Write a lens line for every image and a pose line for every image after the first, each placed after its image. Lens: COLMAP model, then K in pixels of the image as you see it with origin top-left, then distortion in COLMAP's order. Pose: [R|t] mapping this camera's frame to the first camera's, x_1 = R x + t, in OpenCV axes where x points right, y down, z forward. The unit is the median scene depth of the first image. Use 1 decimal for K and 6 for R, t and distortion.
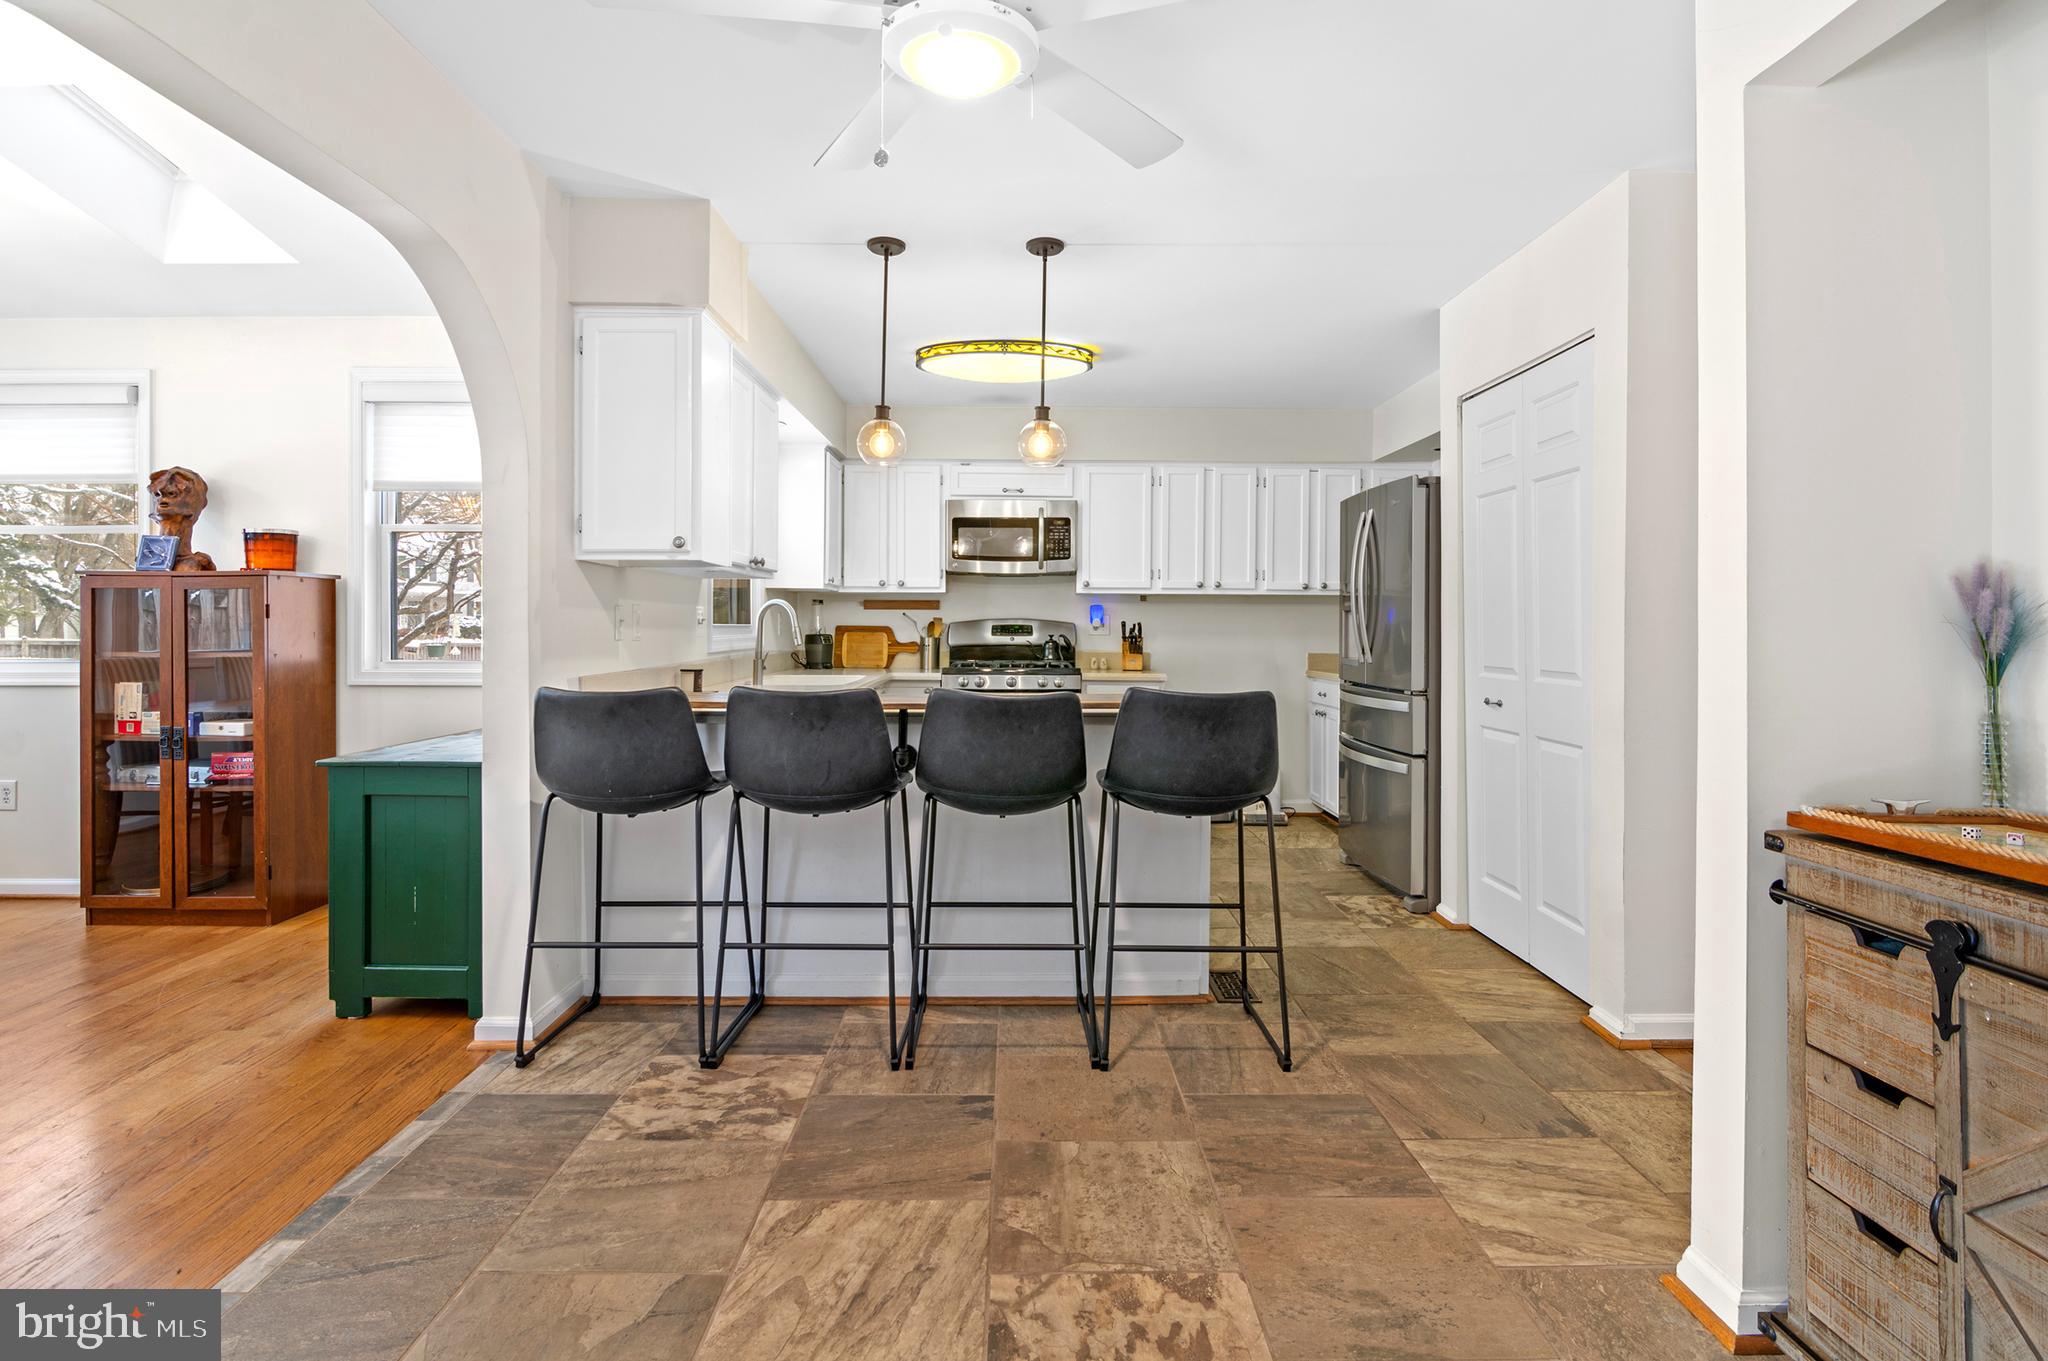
lens RADIAL K [[1036.7, 0, 1049.4], [0, 1036.7, 630.0], [0, 0, 1]] dist [-0.003975, -0.007088]
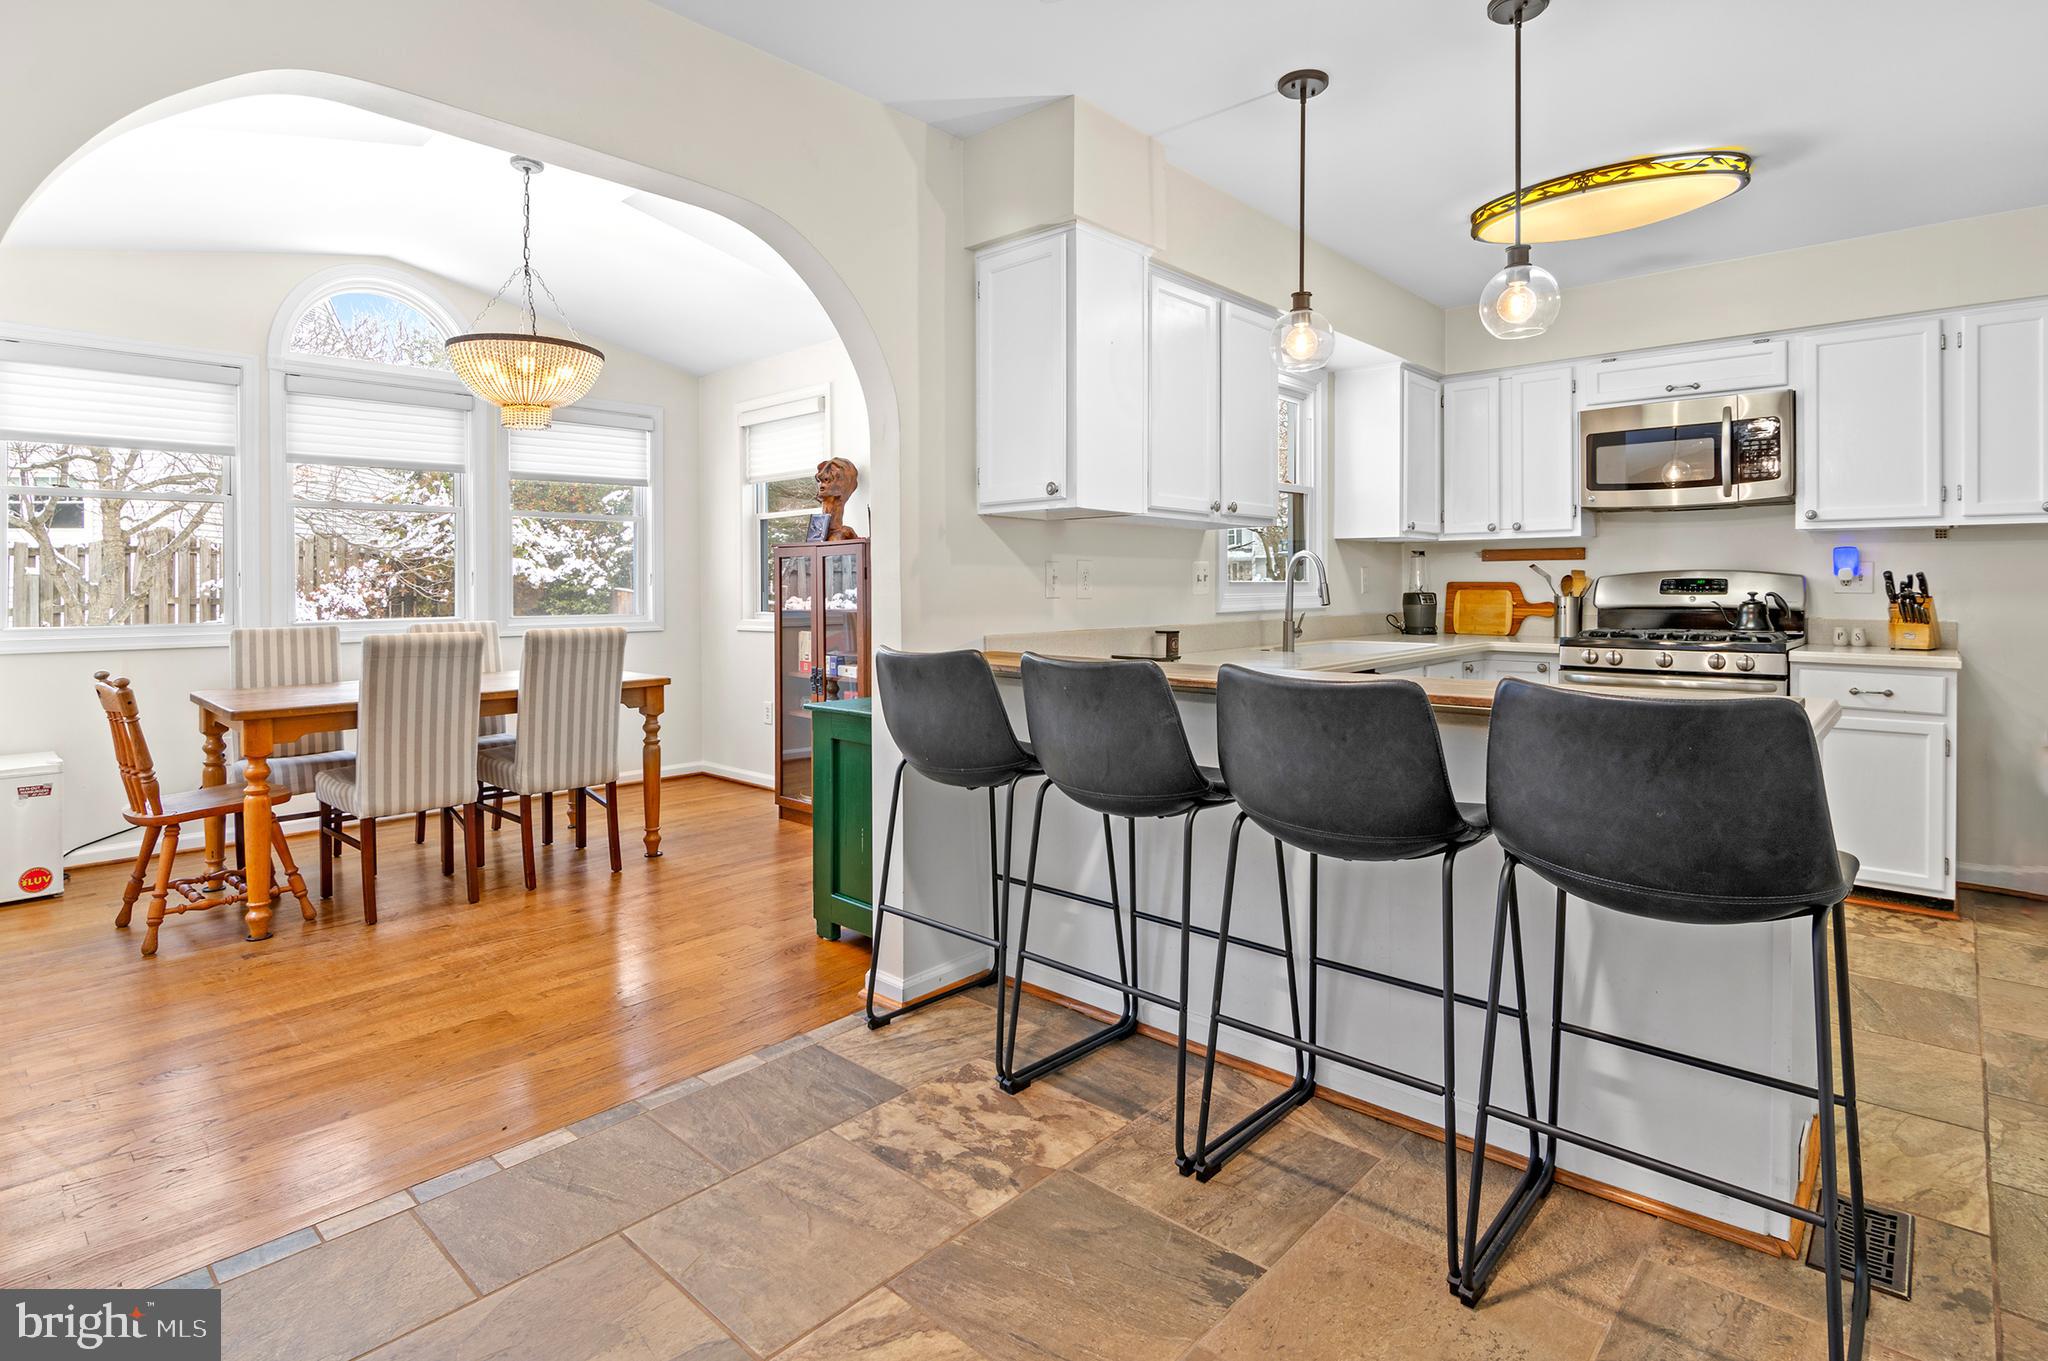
lens RADIAL K [[1036.7, 0, 1023.5], [0, 1036.7, 592.5], [0, 0, 1]] dist [-0.003975, -0.007088]
pose [[0.717303, -0.003718, -0.696751, 0.197726], [0.004750, 0.999989, -0.000446, 0.004206], [0.696745, -0.002990, 0.717313, 0.265863]]
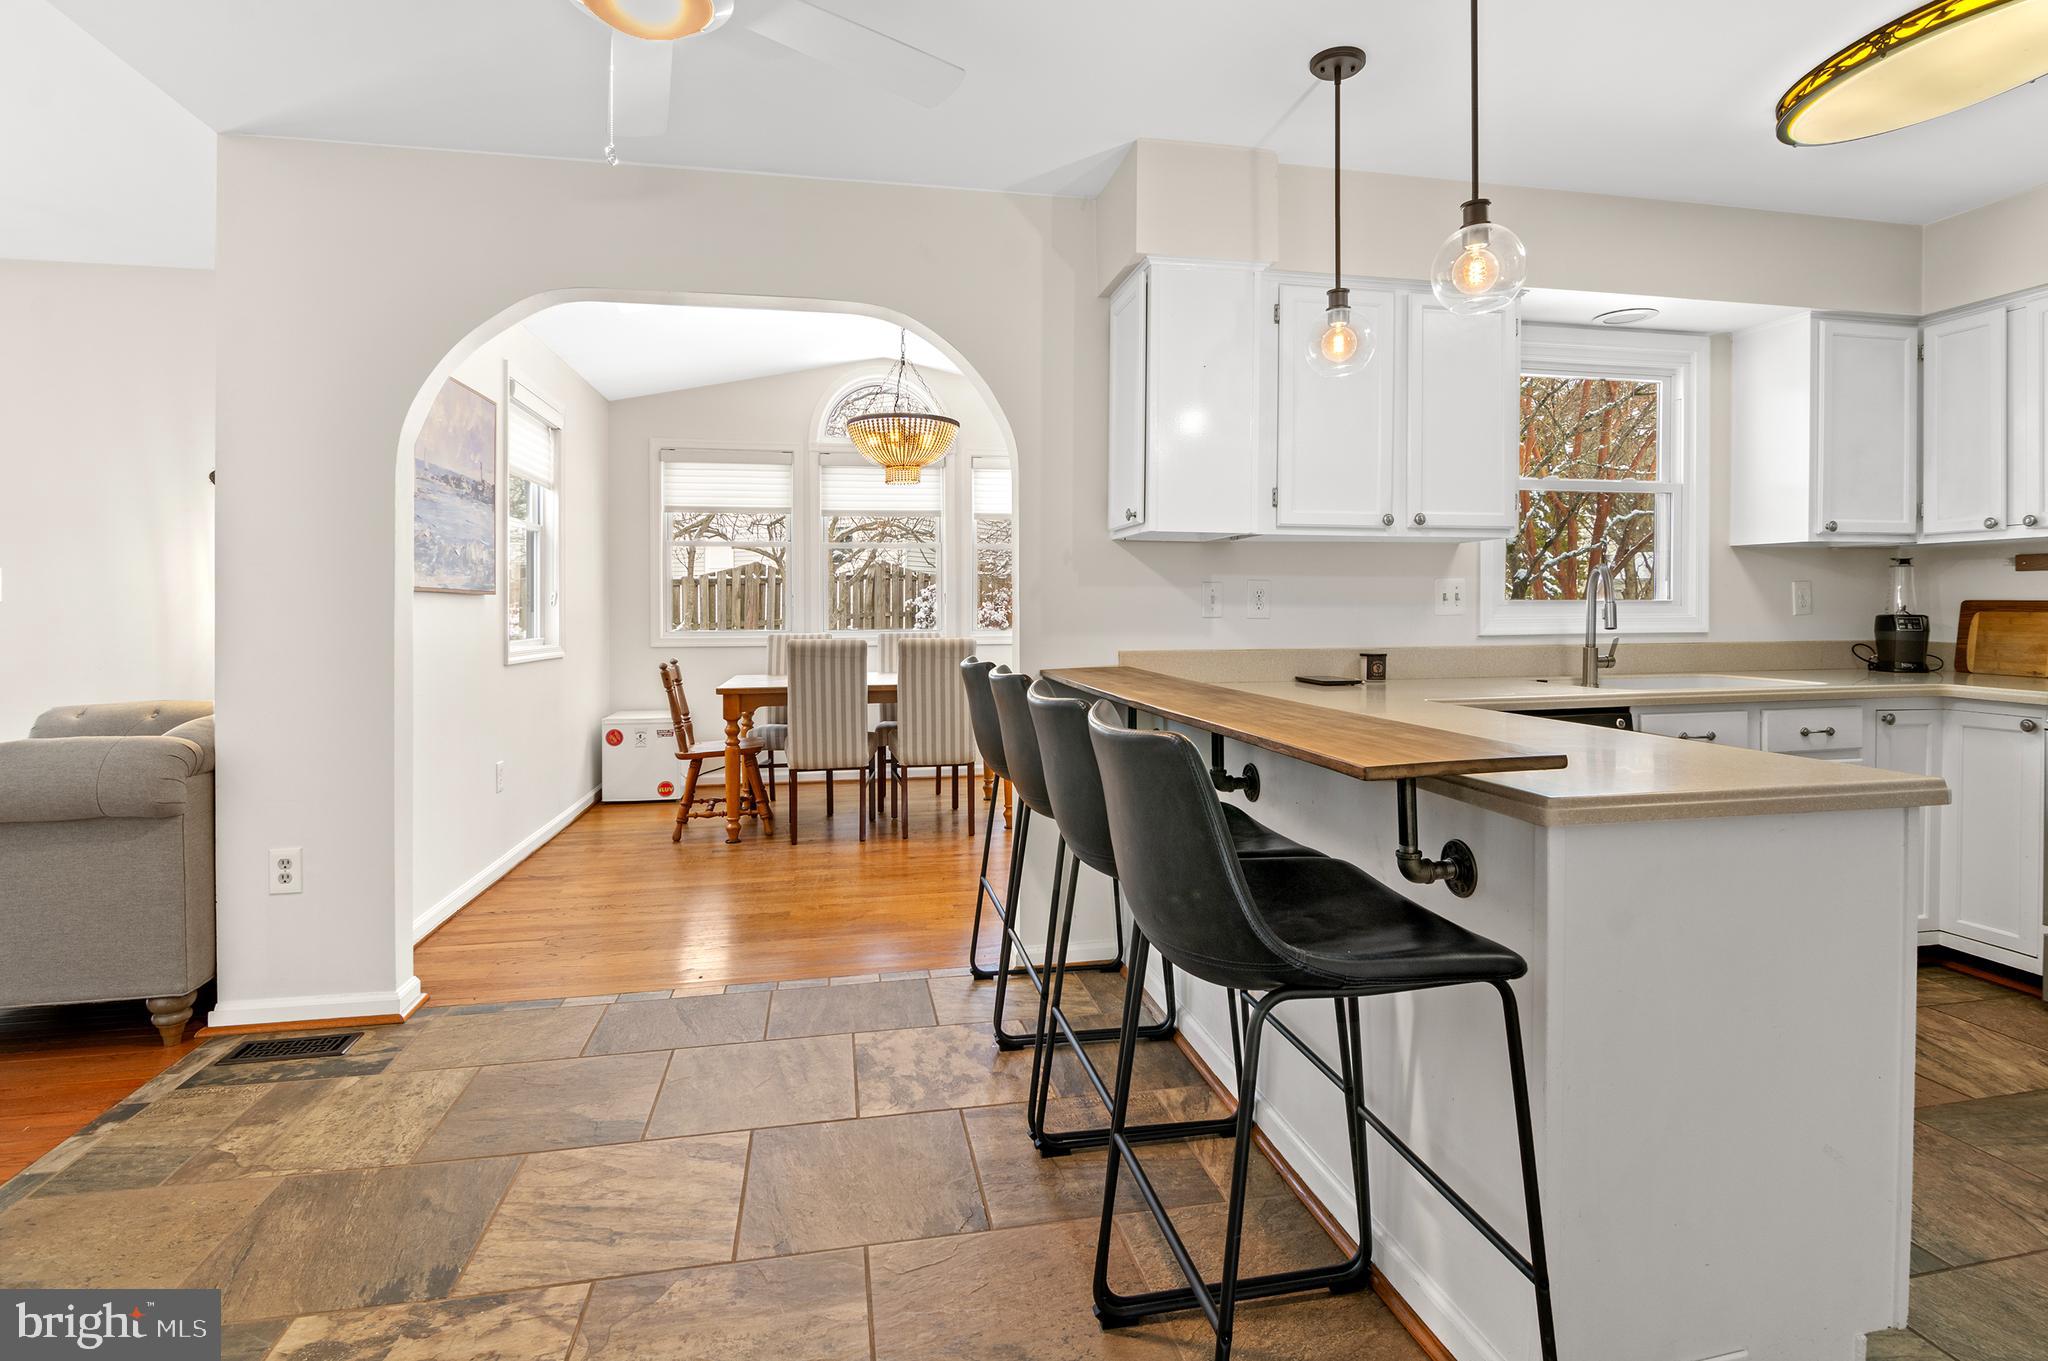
lens RADIAL K [[1036.7, 0, 1029.5], [0, 1036.7, 614.7], [0, 0, 1]] dist [-0.003975, -0.007088]
pose [[0.152293, 0.003734, -0.988328, 0.449270], [-0.000985, 0.999993, 0.003627, 0.003377], [0.988335, 0.000421, 0.152296, 0.600611]]
